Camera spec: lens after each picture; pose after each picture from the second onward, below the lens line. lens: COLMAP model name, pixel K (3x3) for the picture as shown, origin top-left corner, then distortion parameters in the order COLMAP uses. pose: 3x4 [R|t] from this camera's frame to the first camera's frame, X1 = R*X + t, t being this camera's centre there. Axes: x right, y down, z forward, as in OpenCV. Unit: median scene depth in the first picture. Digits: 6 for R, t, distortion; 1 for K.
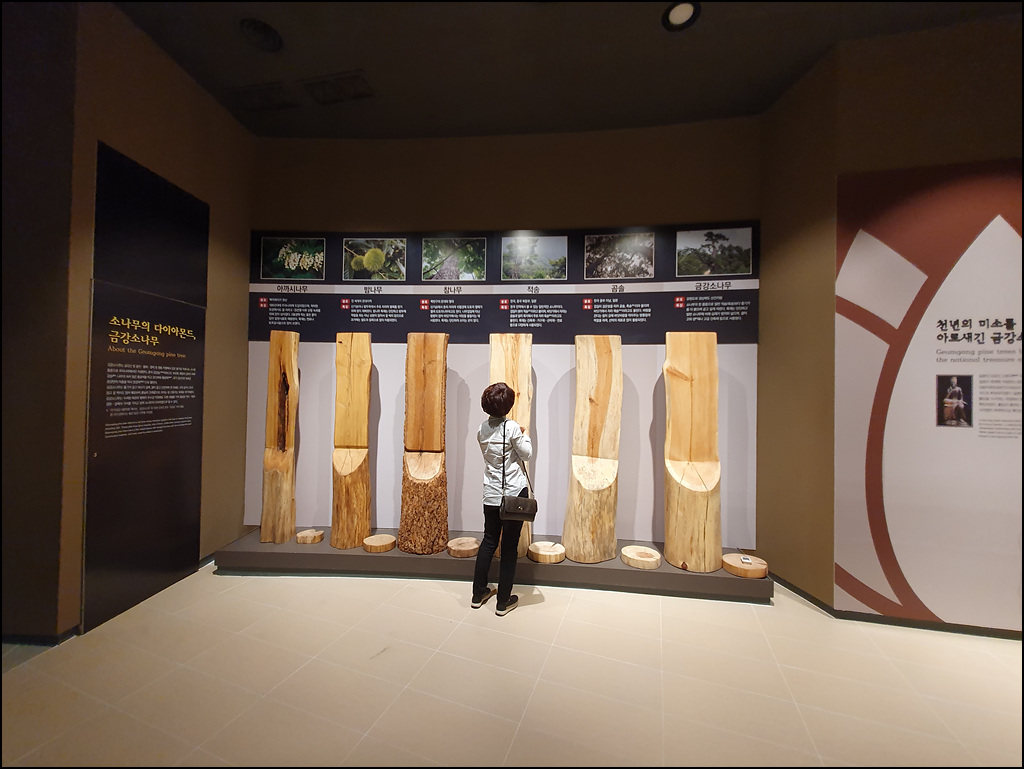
lens RADIAL K [[403.8, 0, 514.5], [0, 403.8, 383.2], [0, 0, 1]] dist [0.002218, 0.000182]
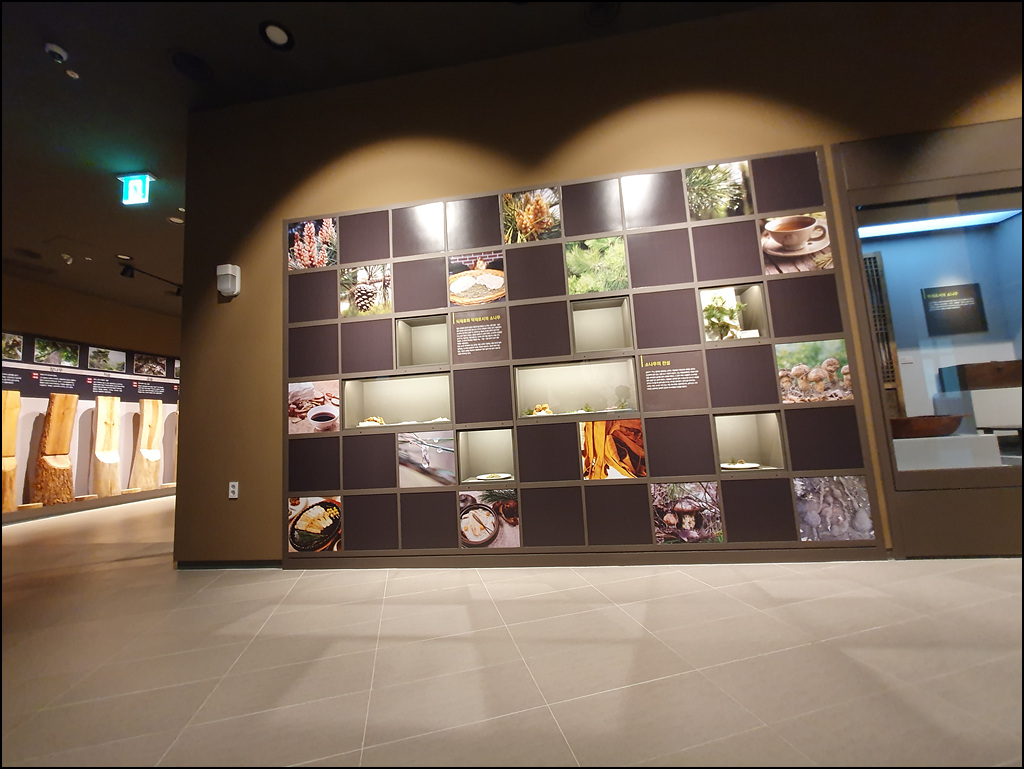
lens RADIAL K [[403.8, 0, 515.6], [0, 403.8, 383.8], [0, 0, 1]] dist [0.002218, 0.000182]
pose [[0.073870, 0.088689, 0.993316, -1.856341], [0.053193, 0.994269, -0.092730, 0.117993], [-0.995848, 0.059688, 0.068729, -1.228431]]
